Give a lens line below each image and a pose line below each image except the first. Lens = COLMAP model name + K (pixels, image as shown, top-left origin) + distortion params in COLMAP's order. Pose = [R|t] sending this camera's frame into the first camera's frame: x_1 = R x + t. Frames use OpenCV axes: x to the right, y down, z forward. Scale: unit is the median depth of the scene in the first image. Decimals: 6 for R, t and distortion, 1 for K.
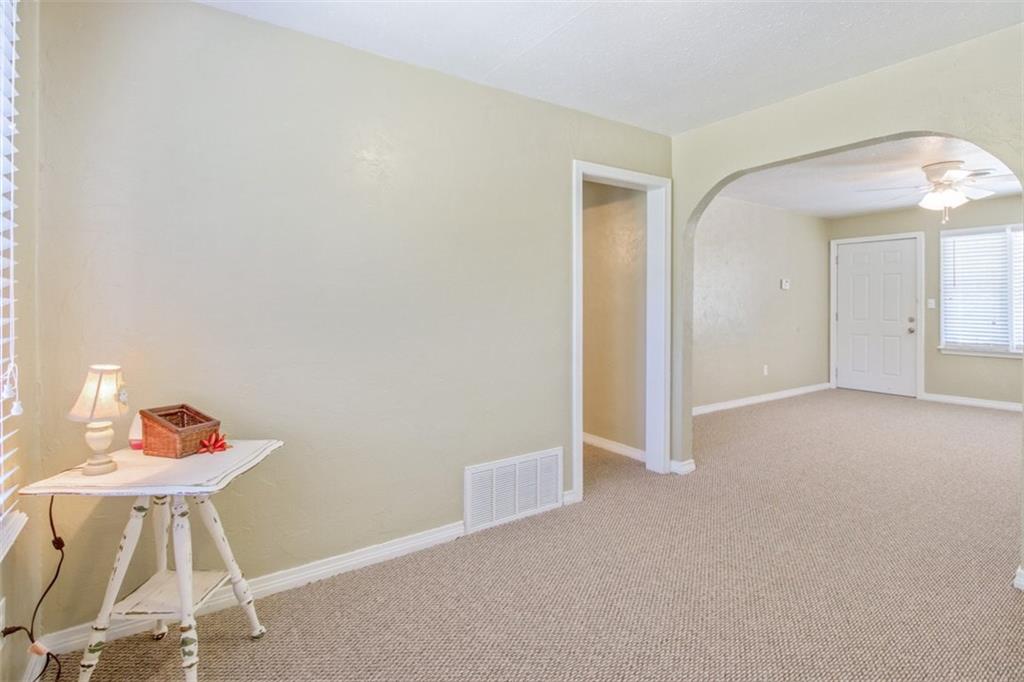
lens RADIAL K [[489.5, 0, 508.7], [0, 489.5, 304.0], [0, 0, 1]] dist [0.000885, -0.012537]
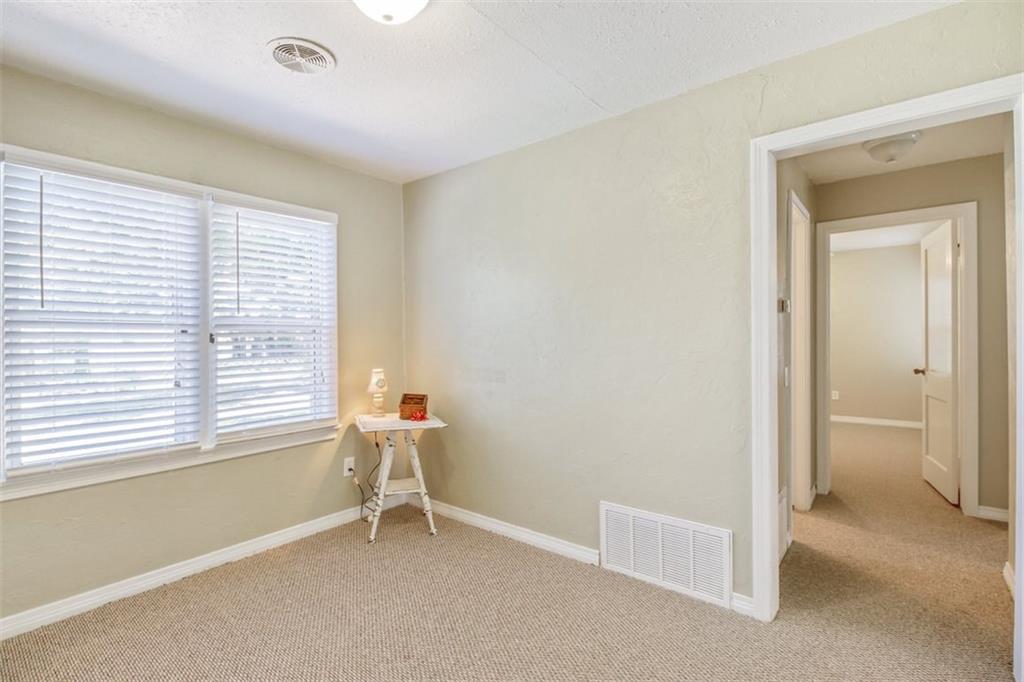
lens RADIAL K [[485.4, 0, 512.0], [0, 485.4, 341.0], [0, 0, 1]] dist [-0.003209, -0.000247]
pose [[0.289668, 0.003182, -0.957122, 0.829244], [0.003579, 0.999984, 0.004408, -0.004860], [0.957120, -0.004702, 0.289652, 0.530994]]
